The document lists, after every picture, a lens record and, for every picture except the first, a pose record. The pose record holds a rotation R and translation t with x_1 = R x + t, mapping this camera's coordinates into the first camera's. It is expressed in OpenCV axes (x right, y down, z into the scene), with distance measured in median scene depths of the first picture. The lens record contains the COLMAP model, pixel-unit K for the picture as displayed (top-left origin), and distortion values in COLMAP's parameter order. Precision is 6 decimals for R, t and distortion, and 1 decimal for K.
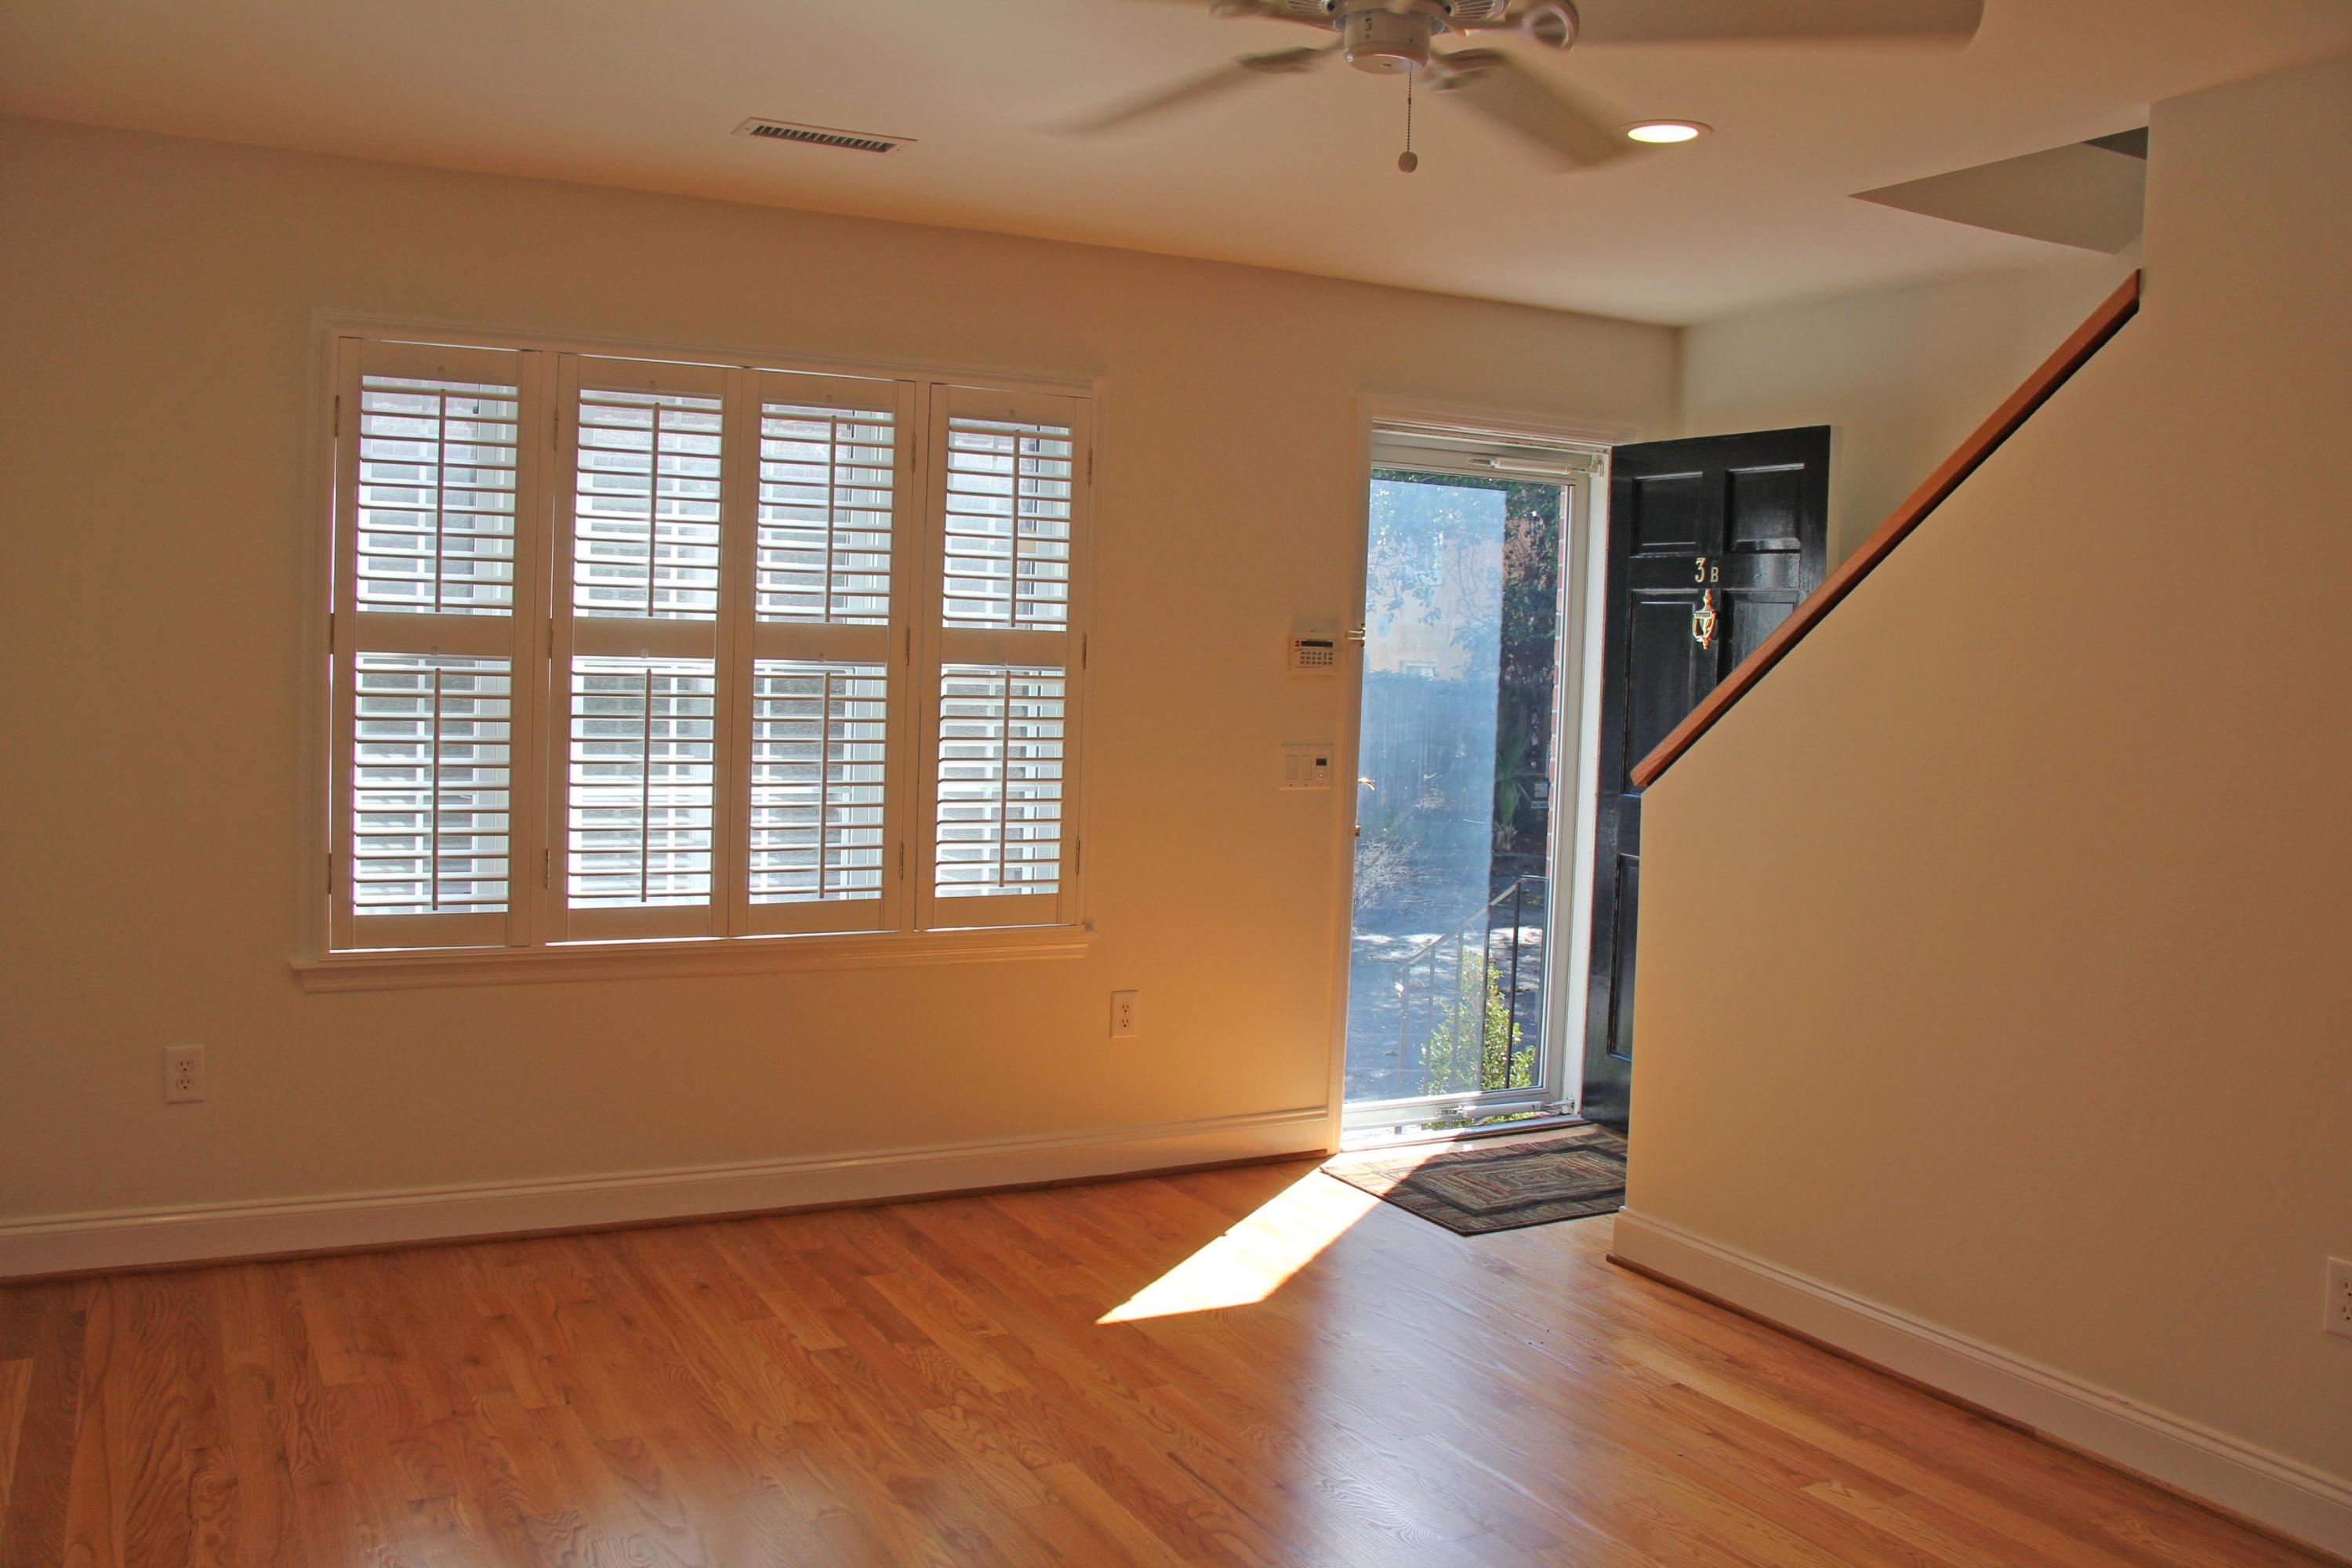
lens RADIAL K [[1919.4, 0, 1176.0], [0, 1919.4, 784.0], [0, 0, 1]] dist [-0.181875, 0.131557]
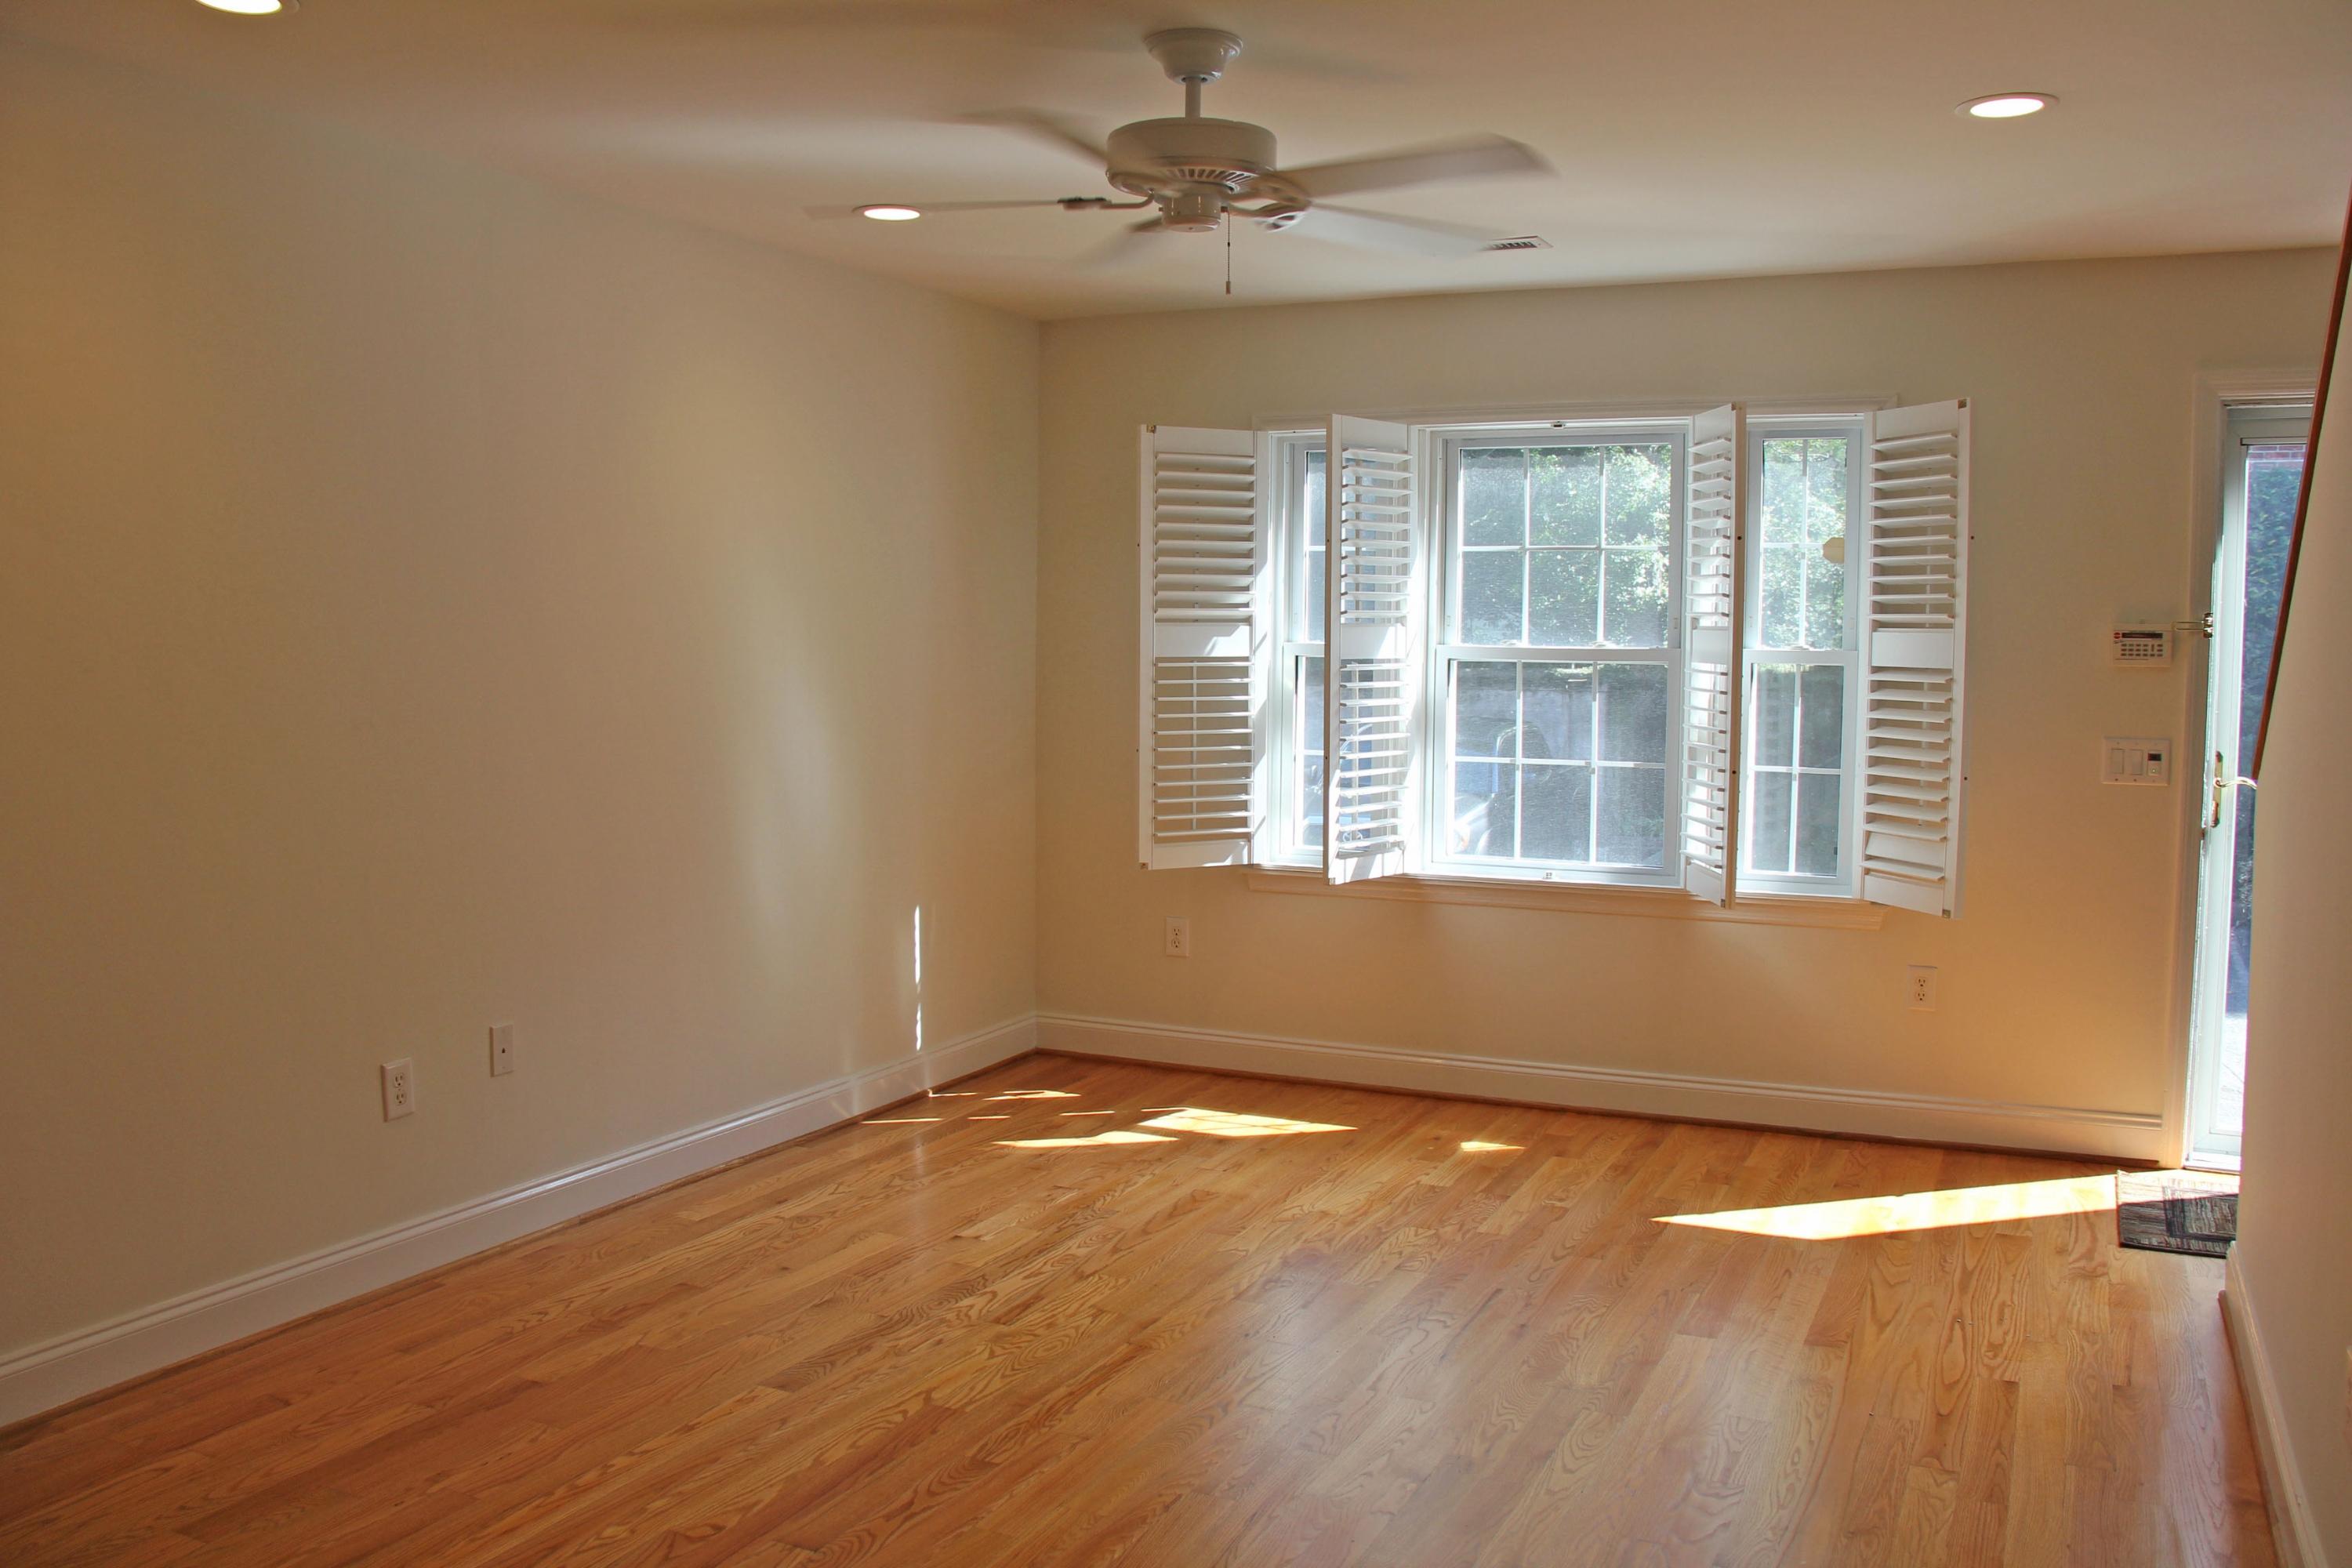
lens RADIAL K [[1919.4, 0, 1176.0], [0, 1919.4, 784.0], [0, 0, 1]] dist [-0.181875, 0.131557]
pose [[0.603143, 0.036099, -0.796816, 0.692312], [-0.039874, 0.999091, 0.015081, 0.010409], [0.796636, 0.022676, 0.604034, 0.057202]]
